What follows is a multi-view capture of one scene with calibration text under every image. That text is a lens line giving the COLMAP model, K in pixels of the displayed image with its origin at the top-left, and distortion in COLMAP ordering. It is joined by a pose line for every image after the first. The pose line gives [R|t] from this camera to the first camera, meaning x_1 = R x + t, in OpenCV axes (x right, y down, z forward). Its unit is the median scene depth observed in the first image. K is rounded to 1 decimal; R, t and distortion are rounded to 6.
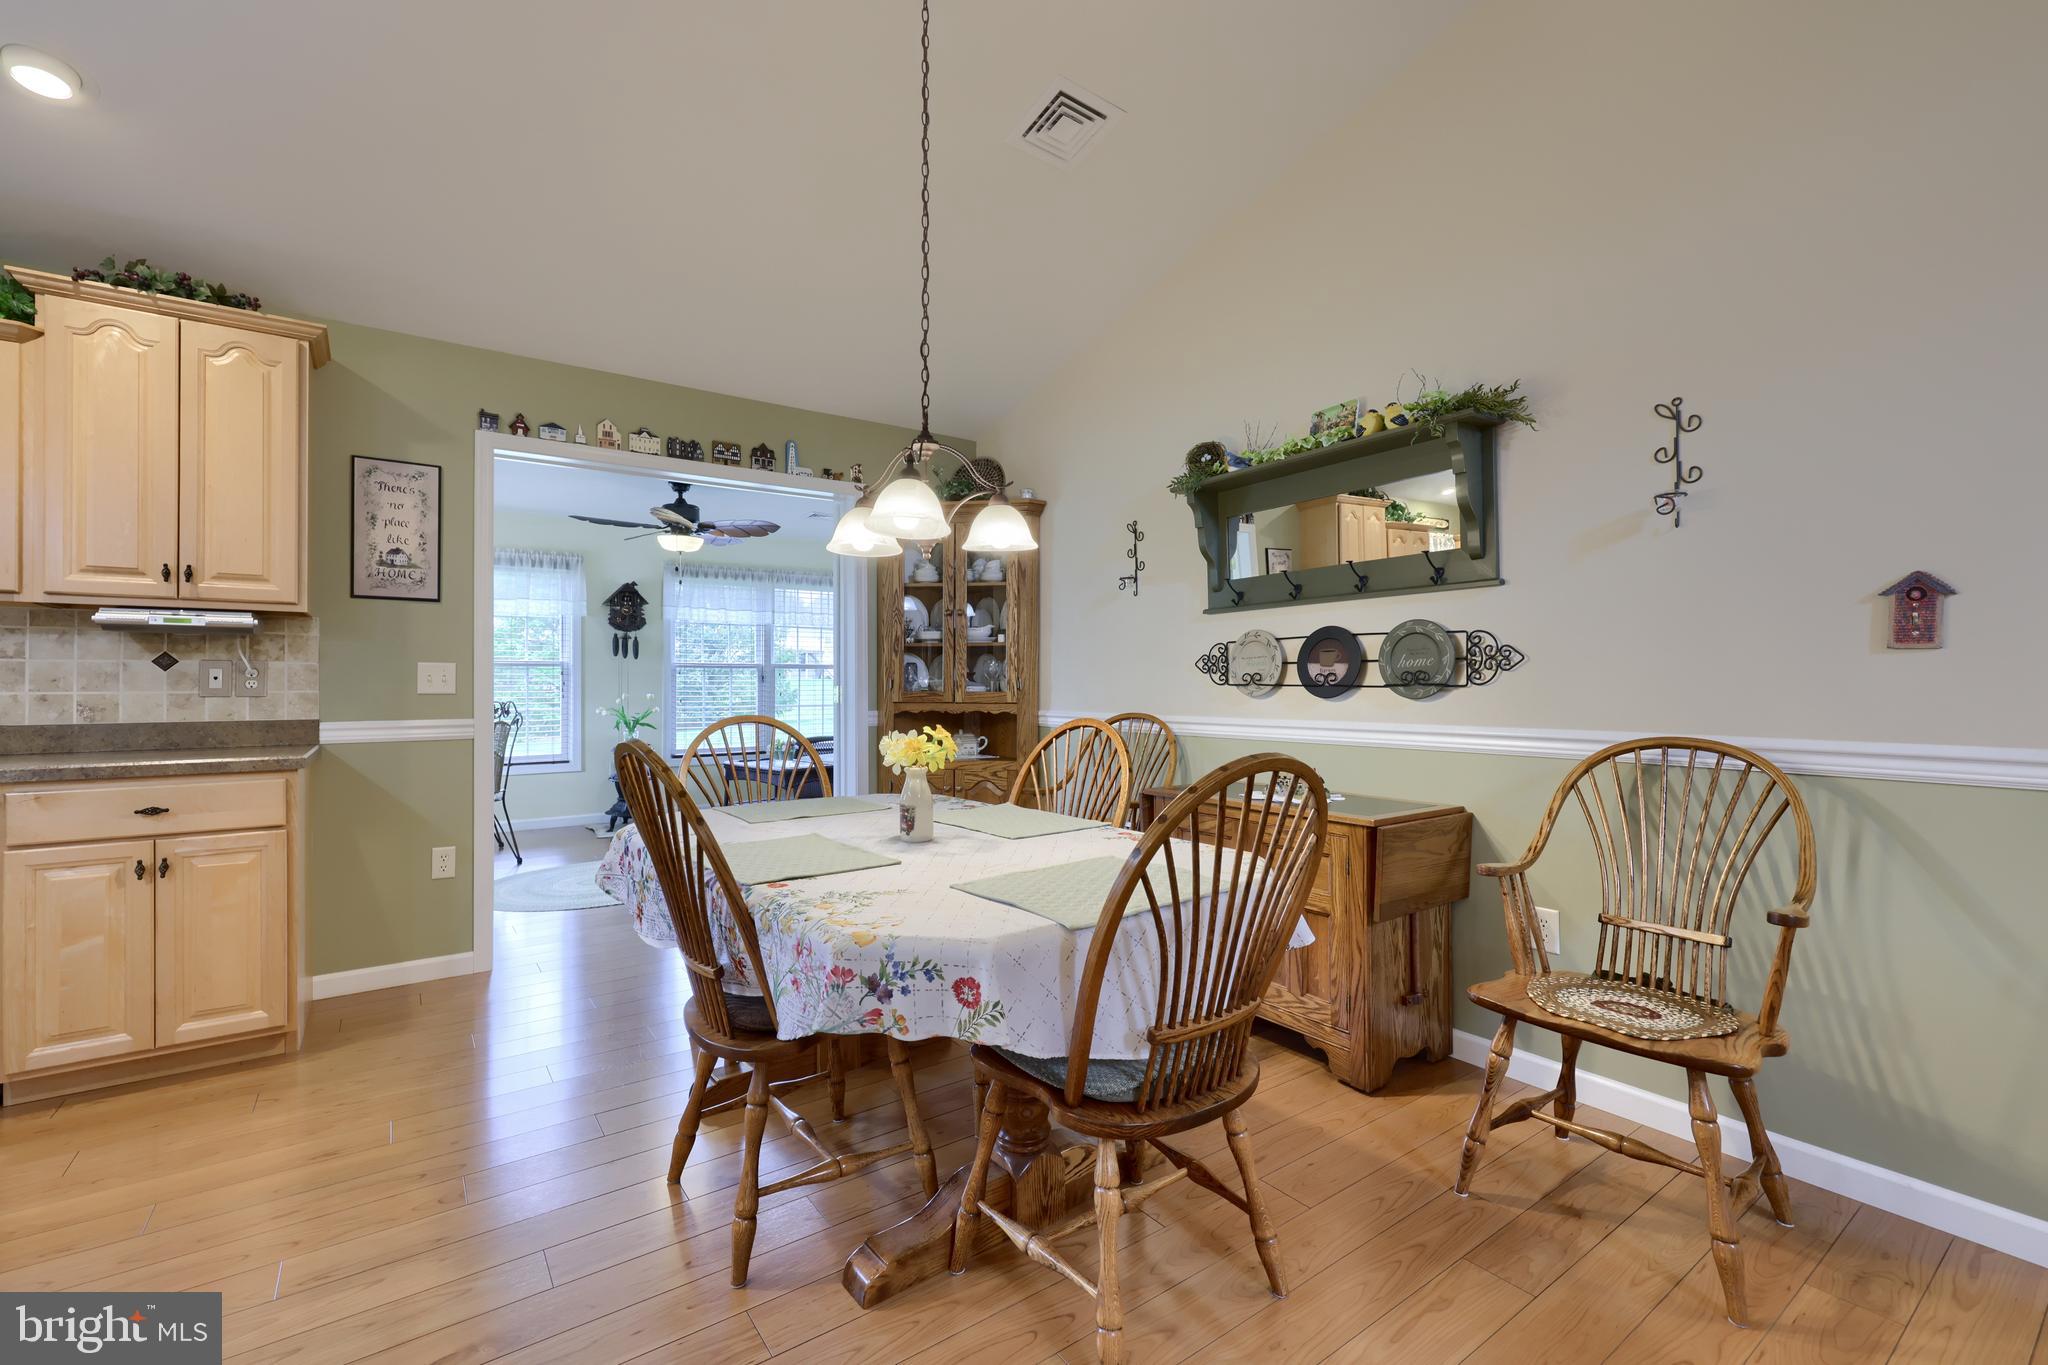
lens RADIAL K [[871.2, 0, 1032.4], [0, 871.2, 679.0], [0, 0, 1]] dist [0.002503, -0.000346]
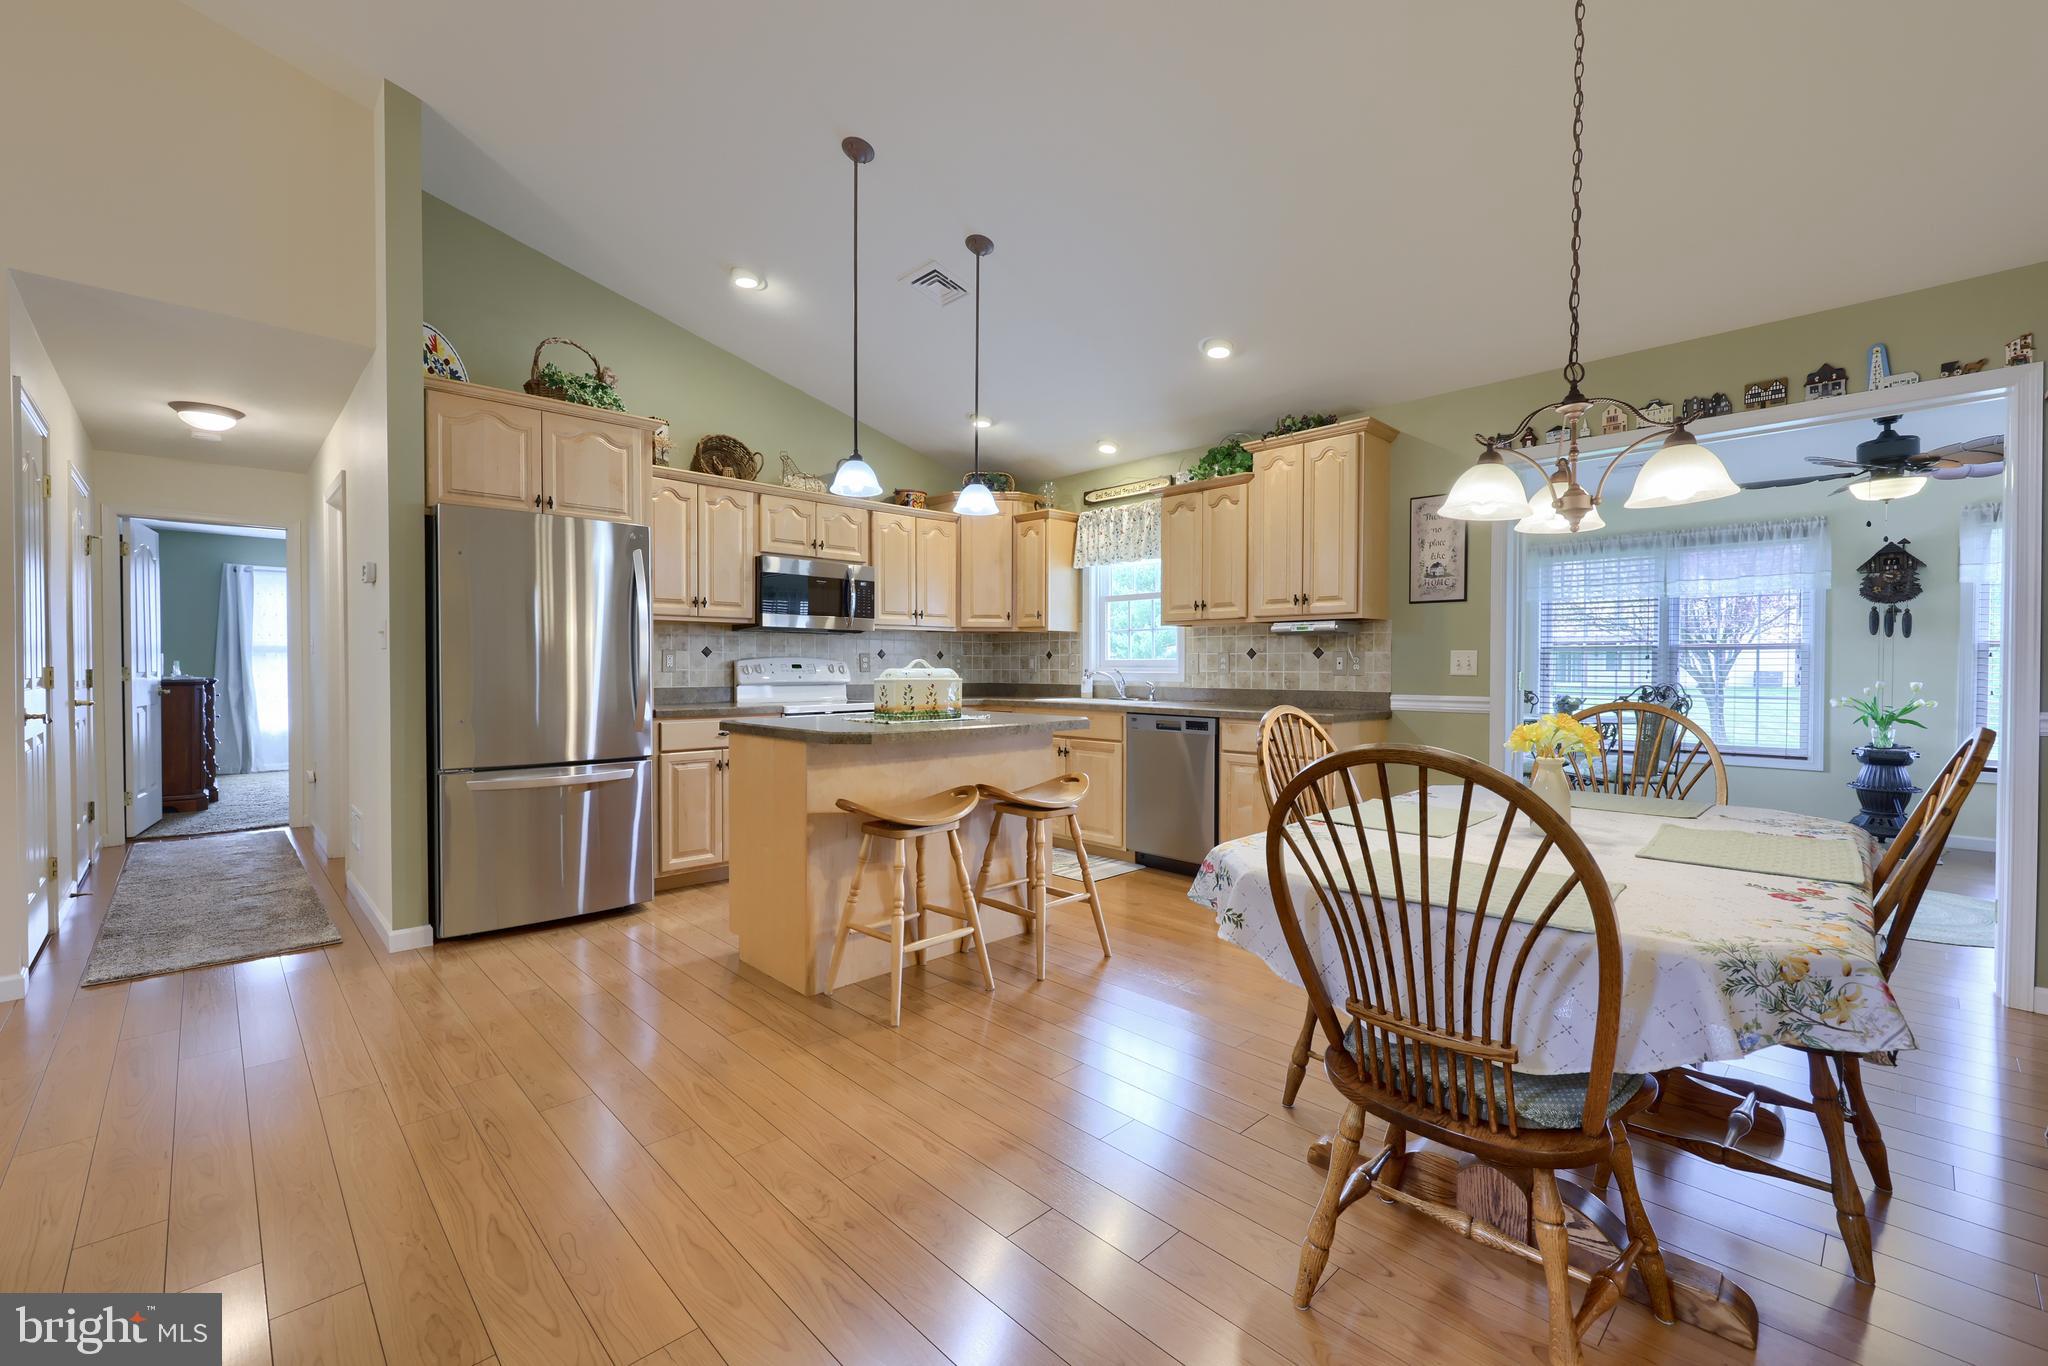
lens RADIAL K [[885.0, 0, 1004.3], [0, 885.0, 685.8], [0, 0, 1]] dist [0.010447, -0.000756]
pose [[0.112980, 0.022351, -0.993346, 0.569100], [0.000812, 0.999745, 0.022588, 0.003494], [0.993597, -0.003358, 0.112933, 0.229732]]
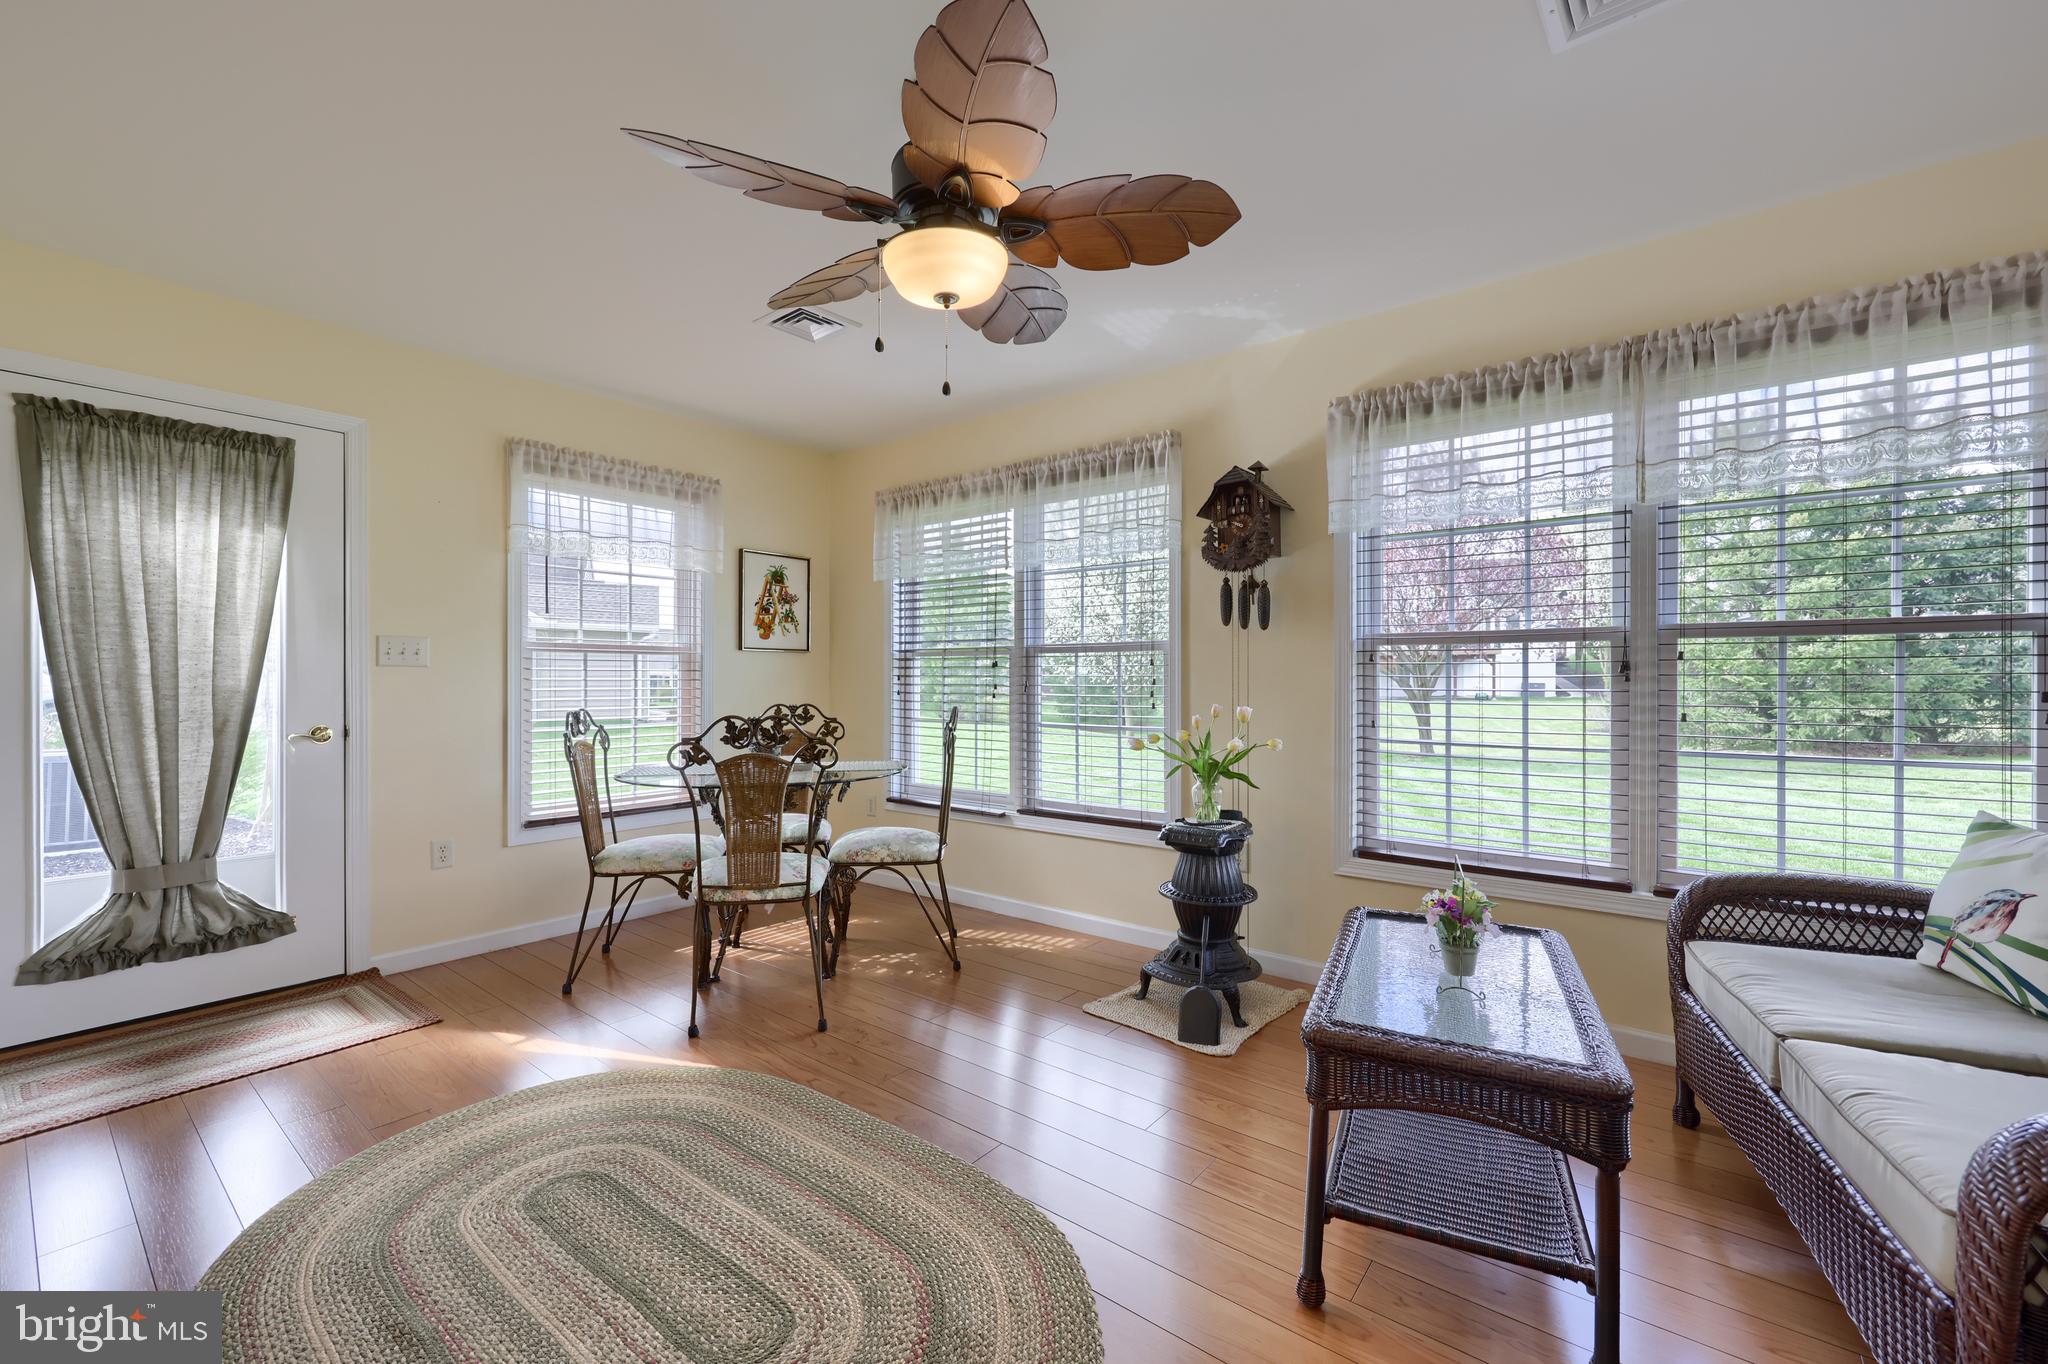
lens RADIAL K [[823.9, 0, 1030.5], [0, 823.9, 681.3], [0, 0, 1]] dist [0.002737, 0.000096]
pose [[0.273931, 0.000751, -0.961749, -0.164037], [0.000341, 1.000000, 0.000877, 0.008057], [0.961749, -0.000568, 0.273931, 1.717074]]
